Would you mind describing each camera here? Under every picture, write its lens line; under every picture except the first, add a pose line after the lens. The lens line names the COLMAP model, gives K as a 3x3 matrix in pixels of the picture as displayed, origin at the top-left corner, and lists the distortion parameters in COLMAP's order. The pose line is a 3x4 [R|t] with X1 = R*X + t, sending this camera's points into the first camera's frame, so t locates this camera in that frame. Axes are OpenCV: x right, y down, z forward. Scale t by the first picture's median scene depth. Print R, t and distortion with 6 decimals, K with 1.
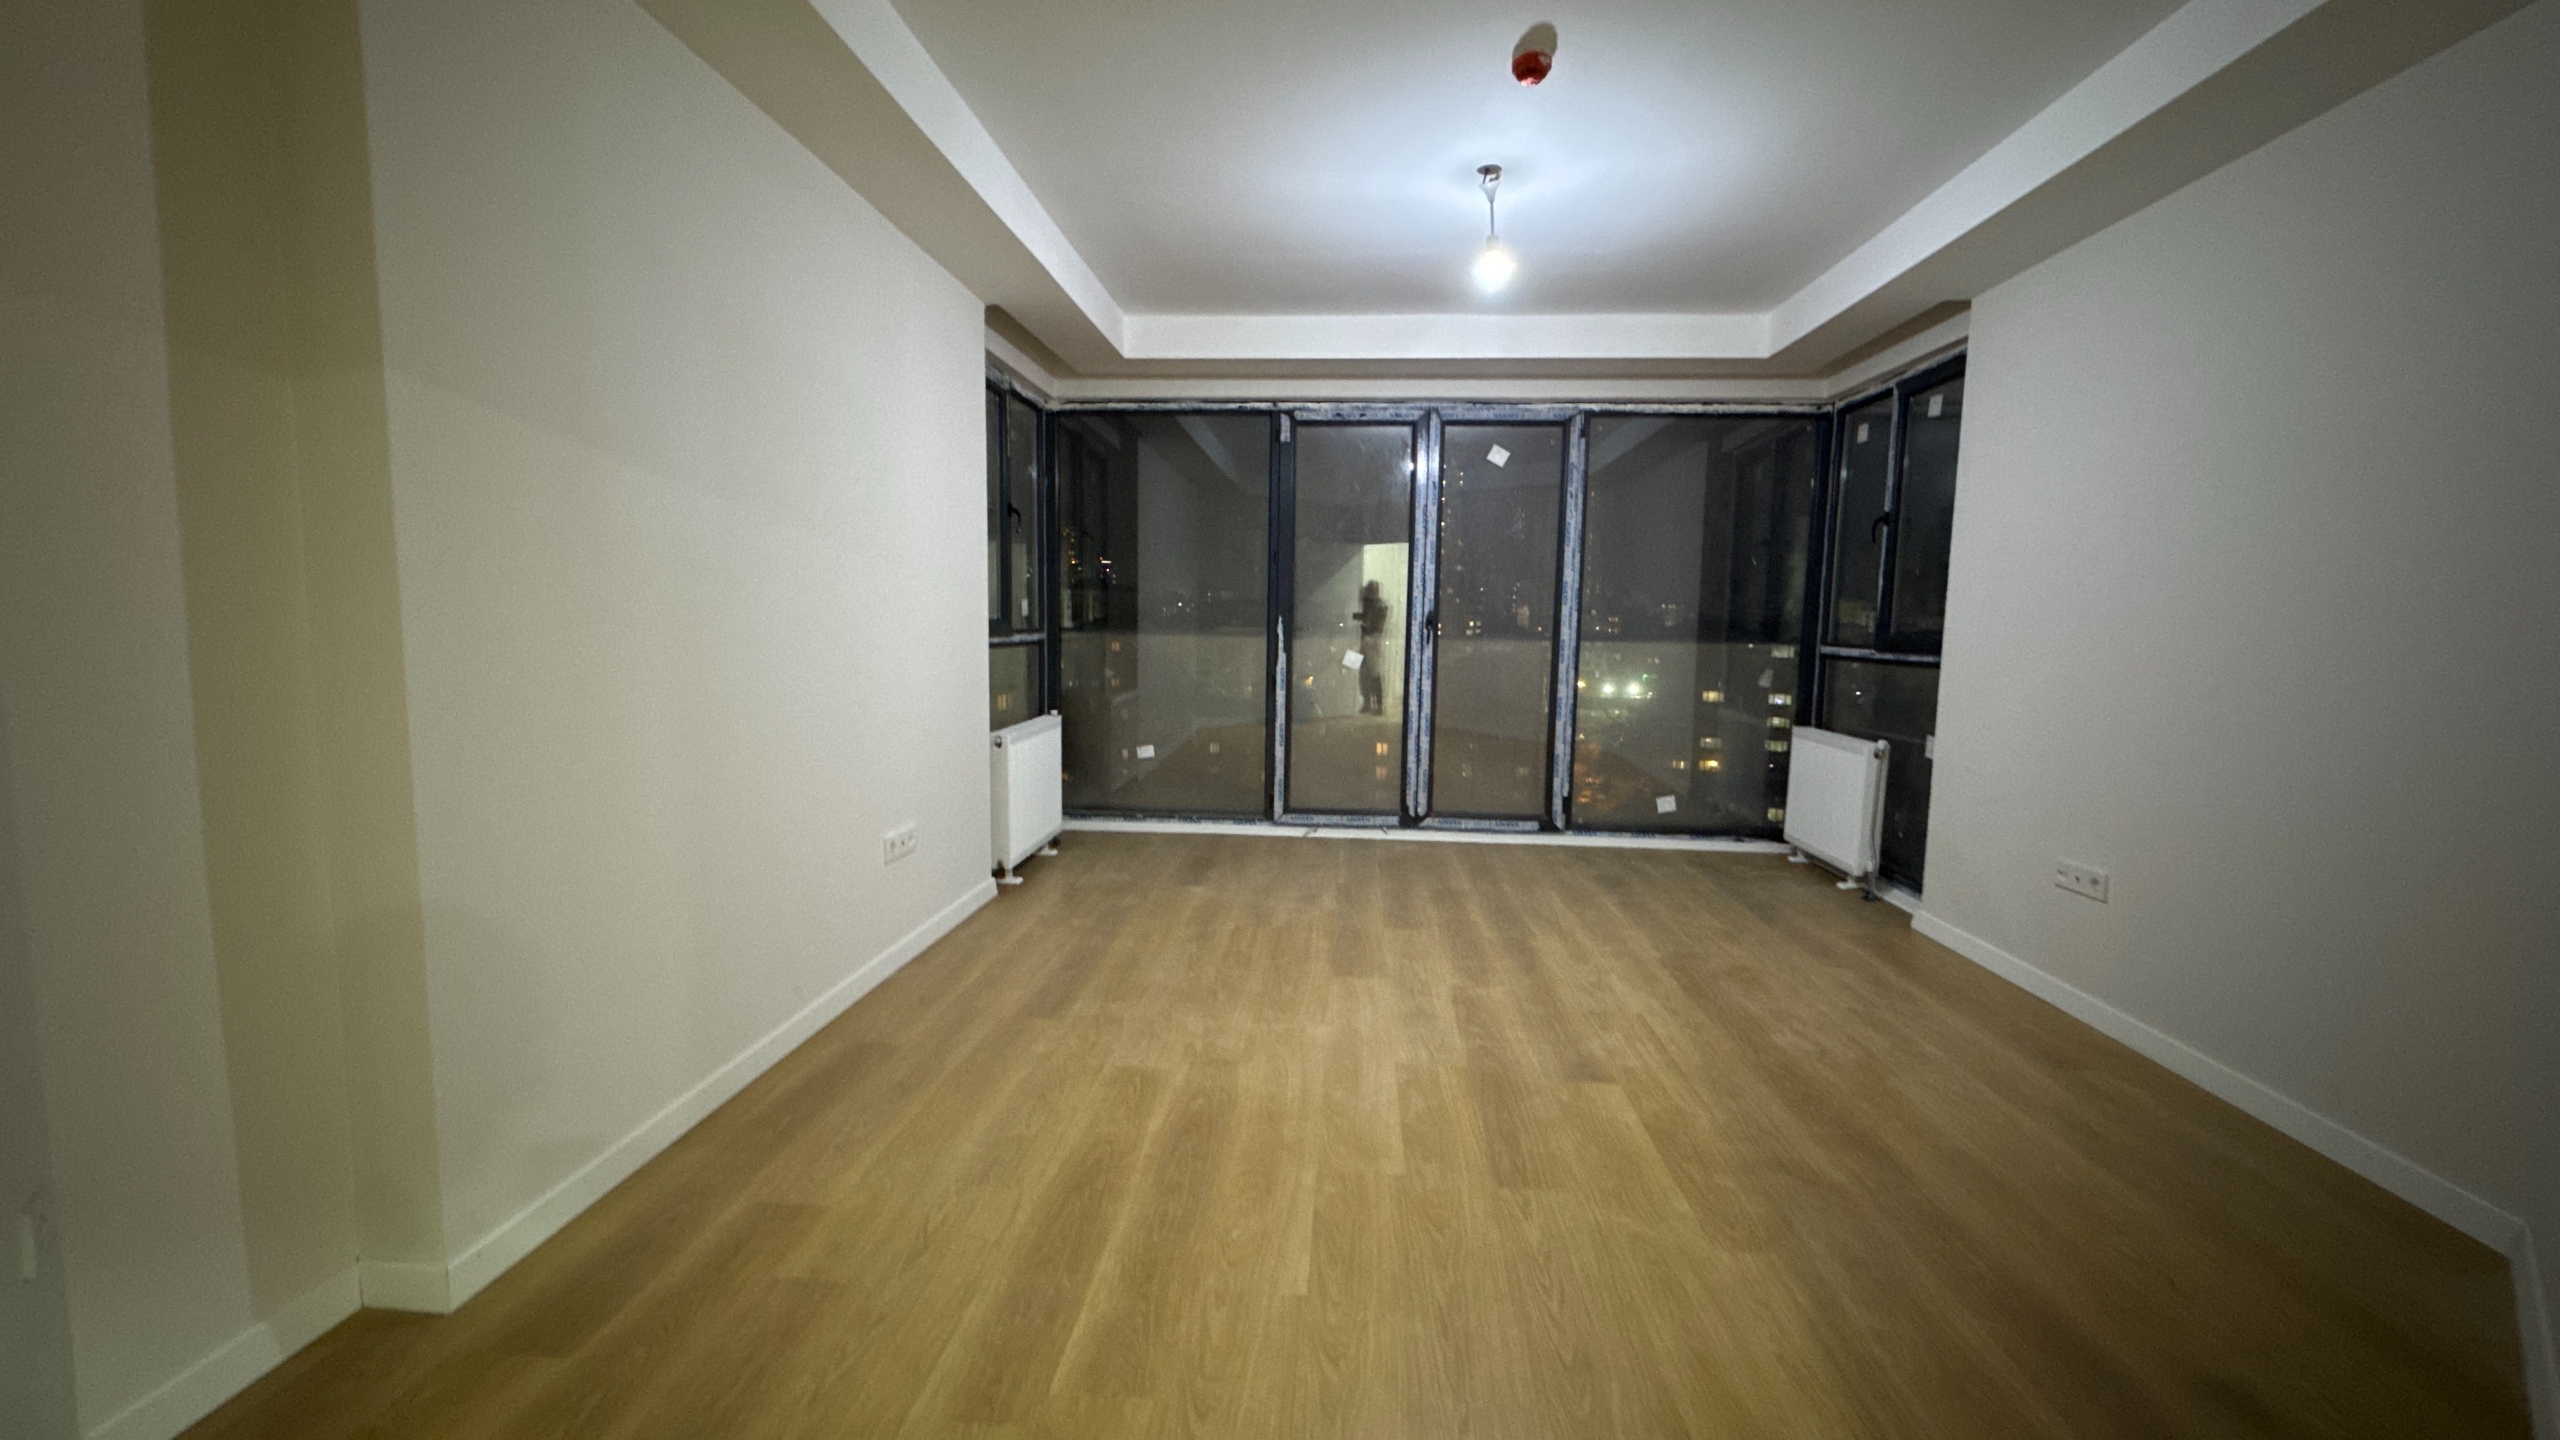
lens RADIAL K [[1015.2, 0, 1279.8], [0, 1015.2, 724.1], [0, 0, 1]] dist [-0.001834, -0.000058]
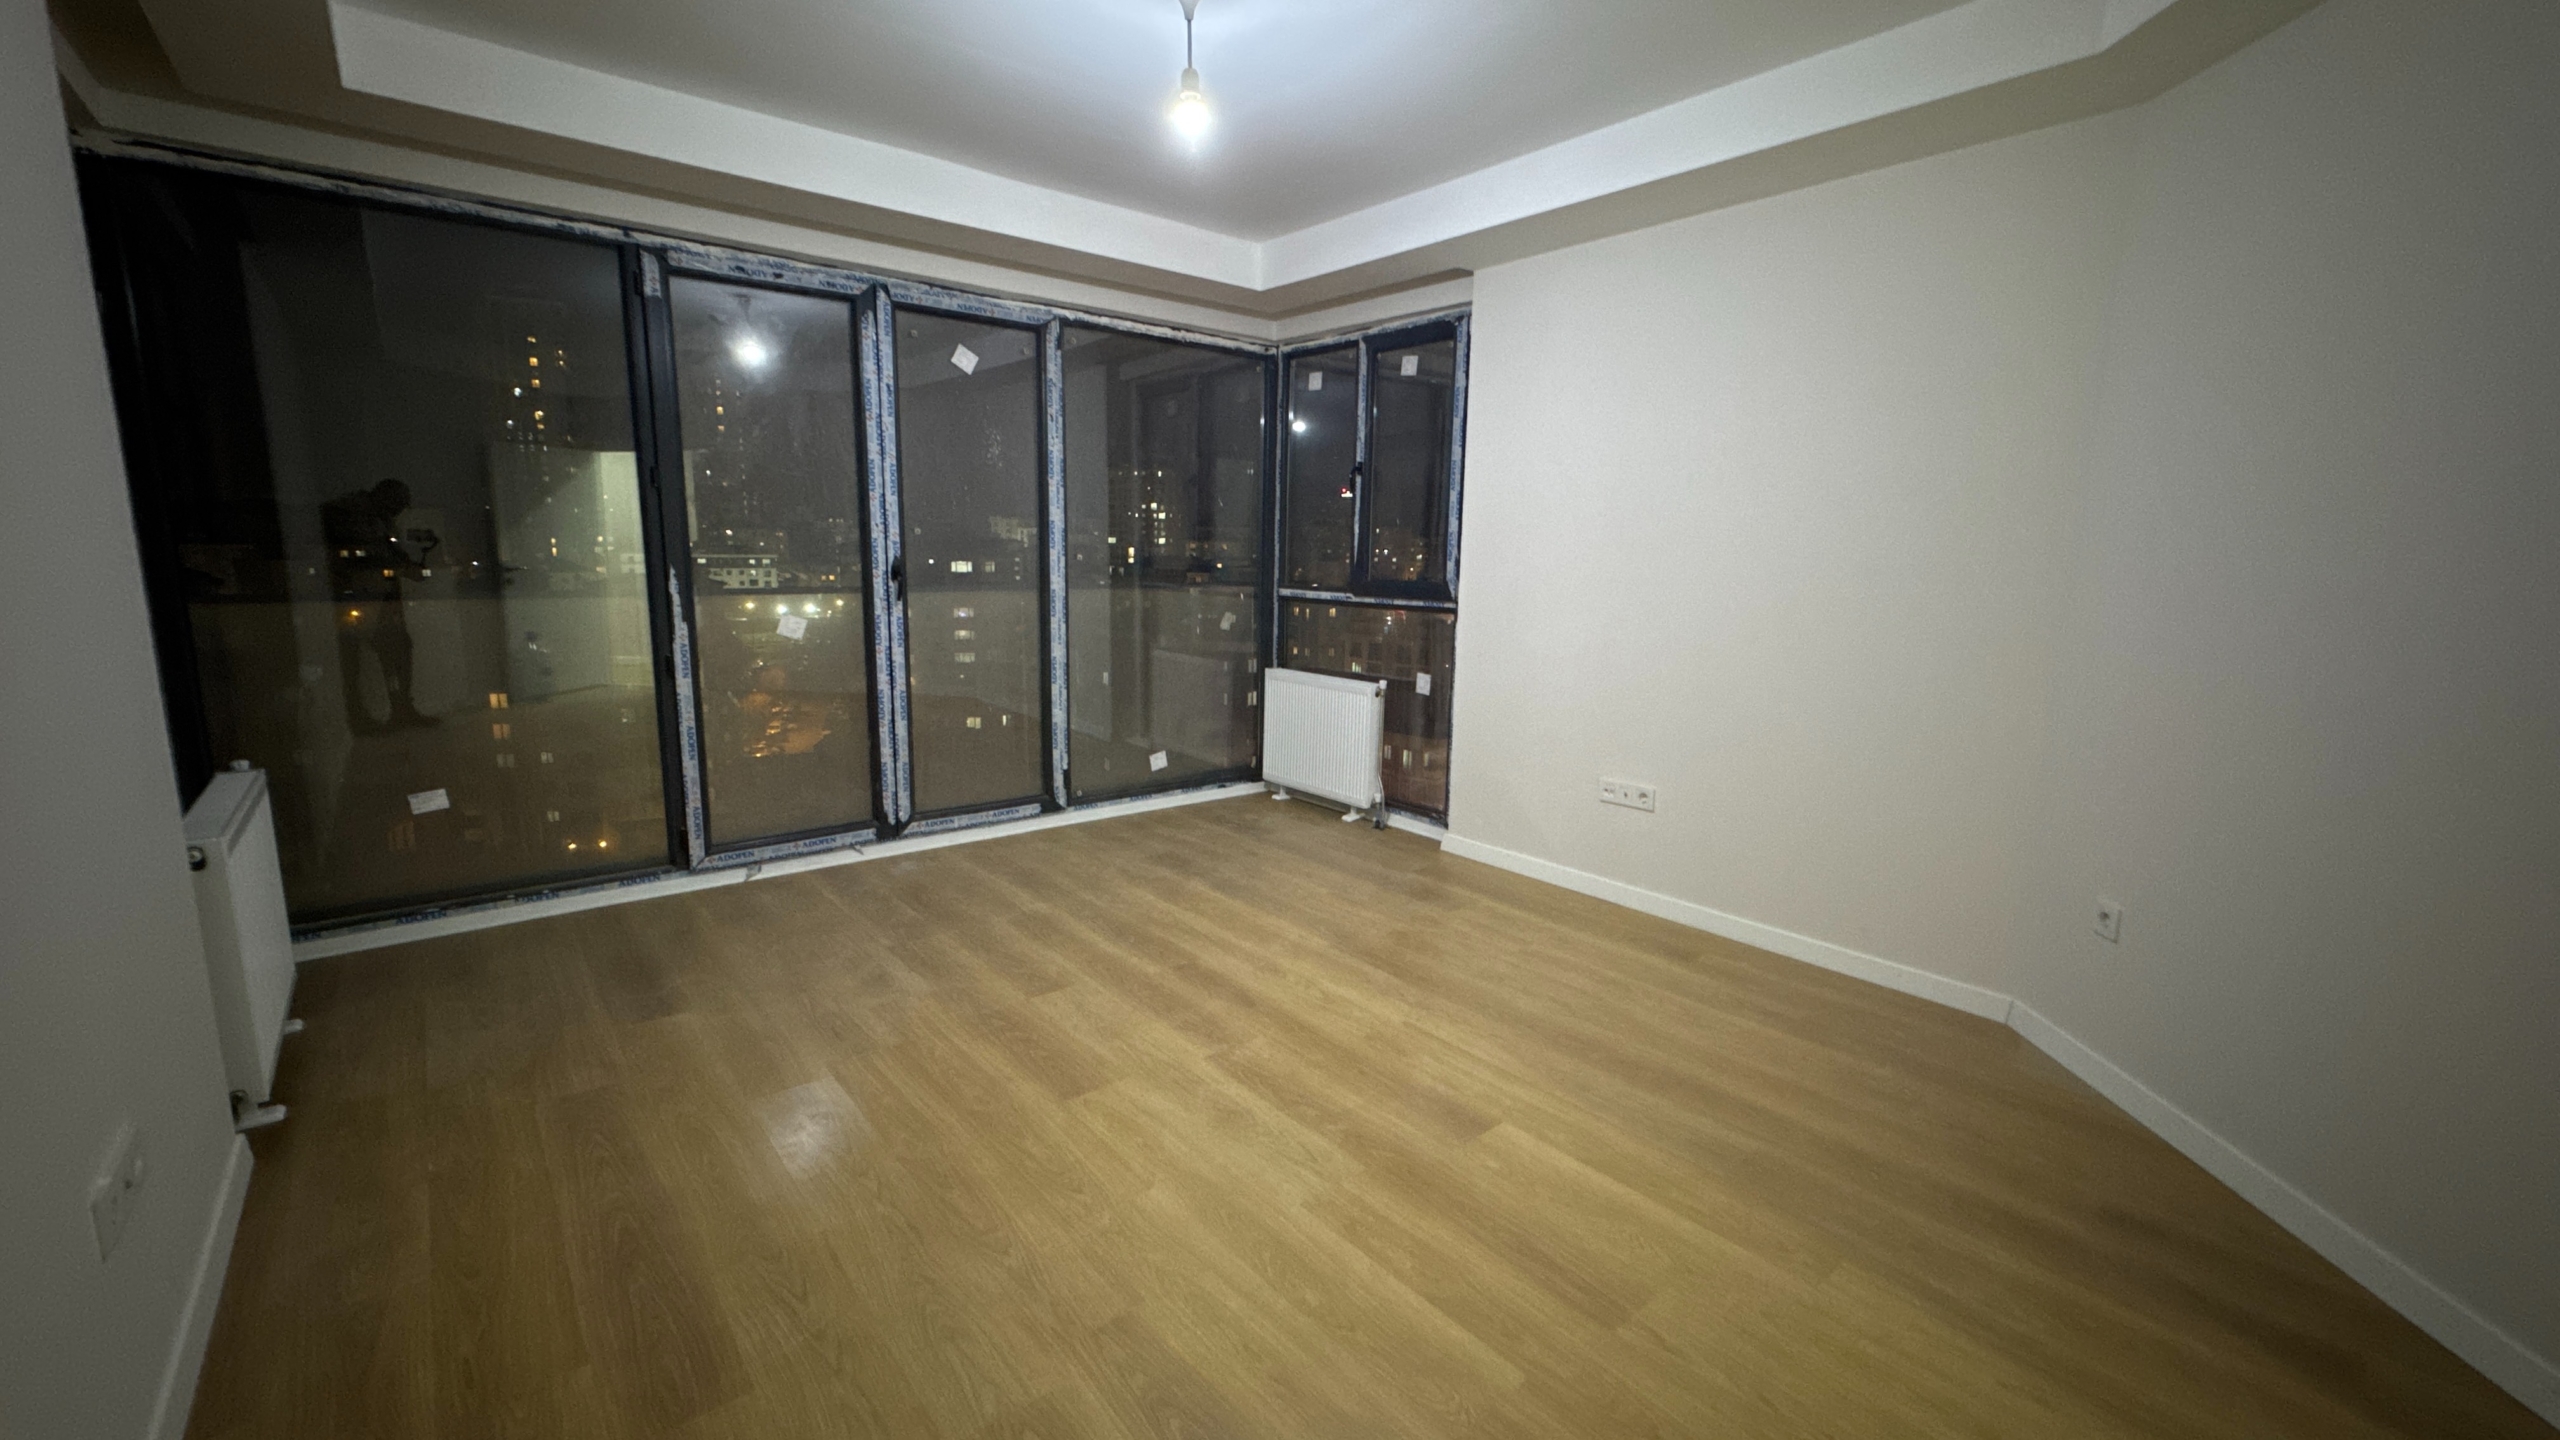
lens RADIAL K [[1022.0, 0, 1280.2], [0, 1022.0, 722.5], [0, 0, 1]] dist [-0.001799, 0.000014]
pose [[0.718208, -0.122055, 0.685040, -0.194876], [0.066984, 0.992051, 0.106529, -0.052873], [-0.692597, -0.030623, 0.720675, 0.252960]]
